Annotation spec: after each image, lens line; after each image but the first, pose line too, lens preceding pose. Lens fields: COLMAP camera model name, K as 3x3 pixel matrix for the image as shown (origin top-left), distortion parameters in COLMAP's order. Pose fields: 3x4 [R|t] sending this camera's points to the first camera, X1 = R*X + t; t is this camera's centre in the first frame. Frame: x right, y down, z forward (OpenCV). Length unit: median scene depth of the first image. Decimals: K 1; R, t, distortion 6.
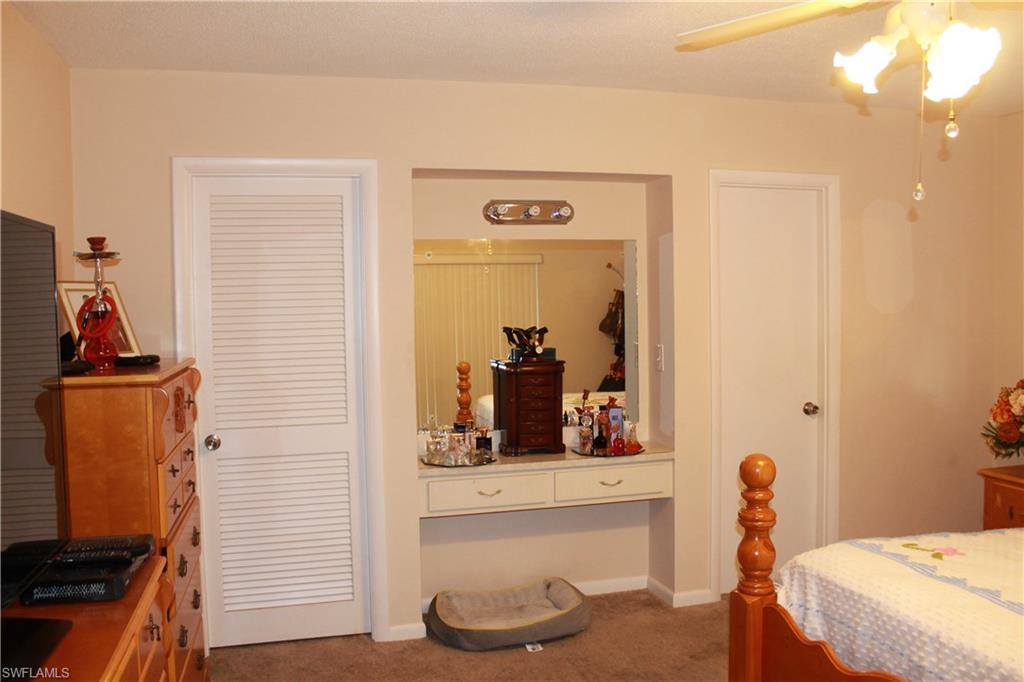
lens RADIAL K [[860.1, 0, 512.0], [0, 860.1, 341.0], [0, 0, 1]] dist [-0.164858, 0.136961]
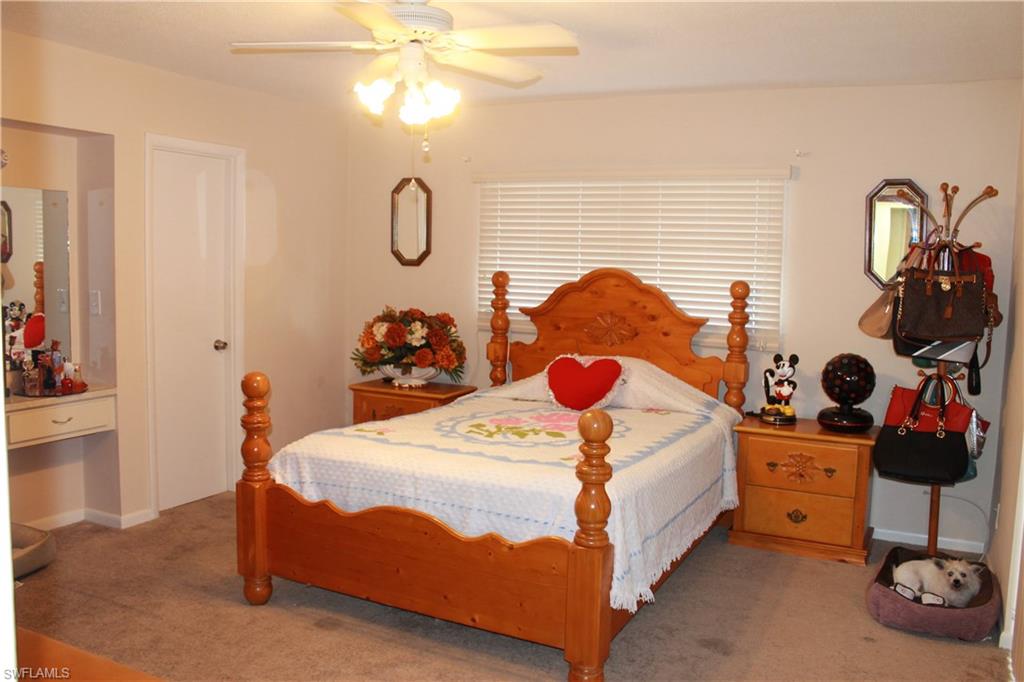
lens RADIAL K [[860.1, 0, 512.0], [0, 860.1, 341.0], [0, 0, 1]] dist [-0.164858, 0.136961]
pose [[0.667689, -0.040838, 0.743319, -0.402071], [0.001064, 0.998546, 0.053904, 0.018365], [-0.744439, -0.035200, 0.666761, -0.145370]]
